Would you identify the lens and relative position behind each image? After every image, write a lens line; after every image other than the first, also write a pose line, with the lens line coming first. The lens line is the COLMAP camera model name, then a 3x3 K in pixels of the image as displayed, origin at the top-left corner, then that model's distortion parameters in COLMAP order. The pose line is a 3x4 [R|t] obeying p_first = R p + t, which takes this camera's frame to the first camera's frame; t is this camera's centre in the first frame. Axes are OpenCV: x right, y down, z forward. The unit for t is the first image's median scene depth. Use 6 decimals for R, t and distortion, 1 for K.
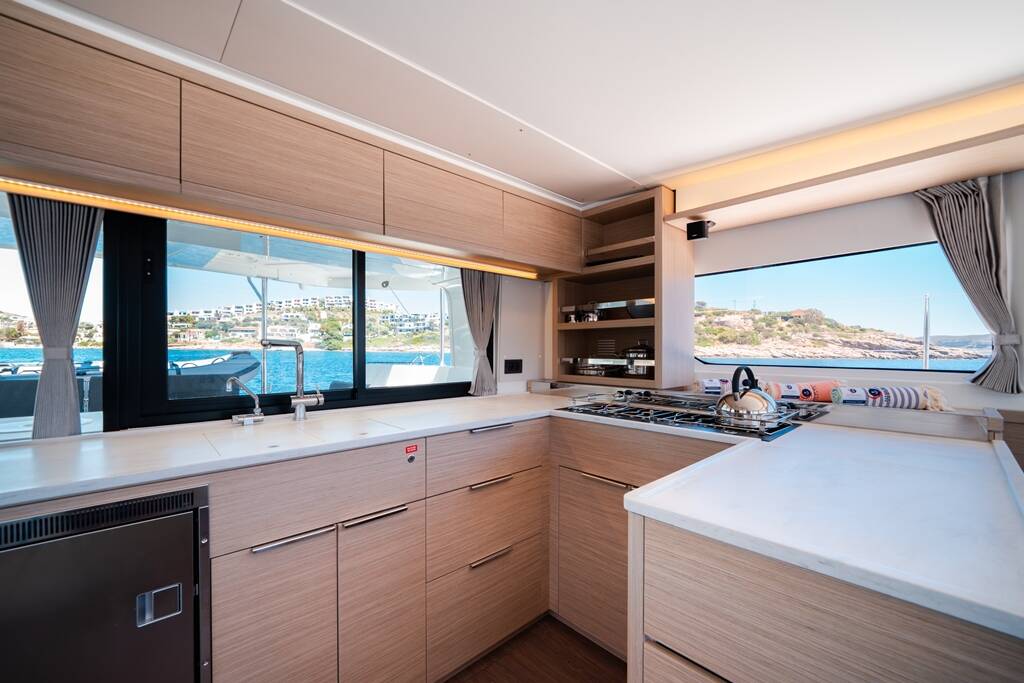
lens RADIAL K [[407.4, 0, 514.8], [0, 407.4, 348.0], [0, 0, 1]] dist [-0.000148, -0.000071]
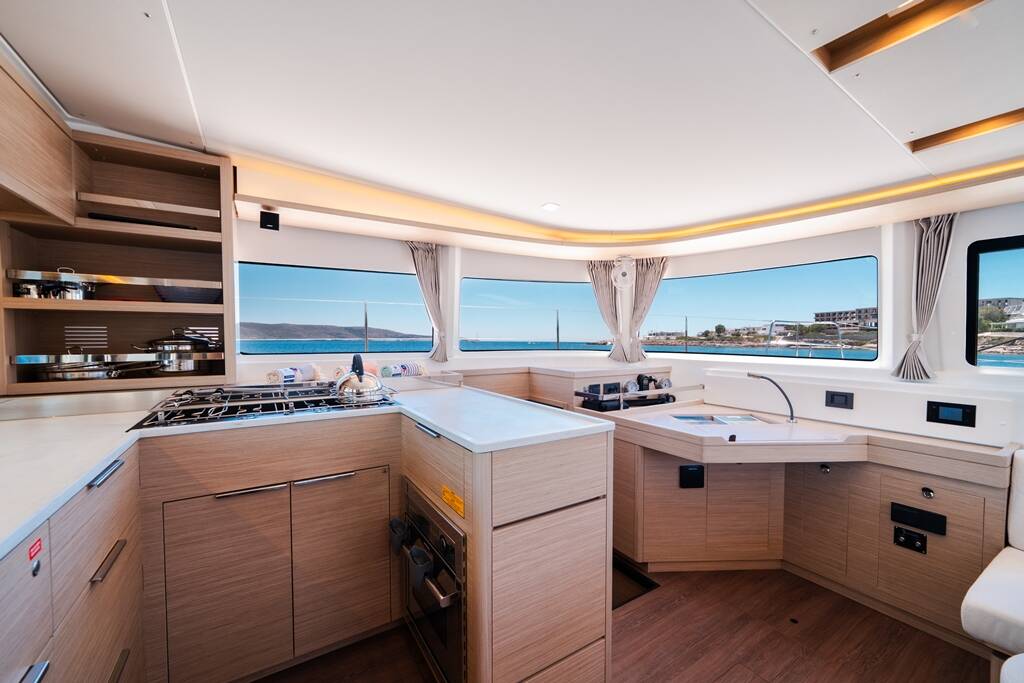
lens RADIAL K [[405.5, 0, 512.0], [0, 405.5, 341.5], [0, 0, 1]] dist [0.001612, 0.000584]
pose [[0.210167, -0.012791, 0.977582, -0.379601], [-0.001898, 0.999907, 0.013491, -0.007266], [-0.977664, -0.004691, 0.210123, 0.198262]]
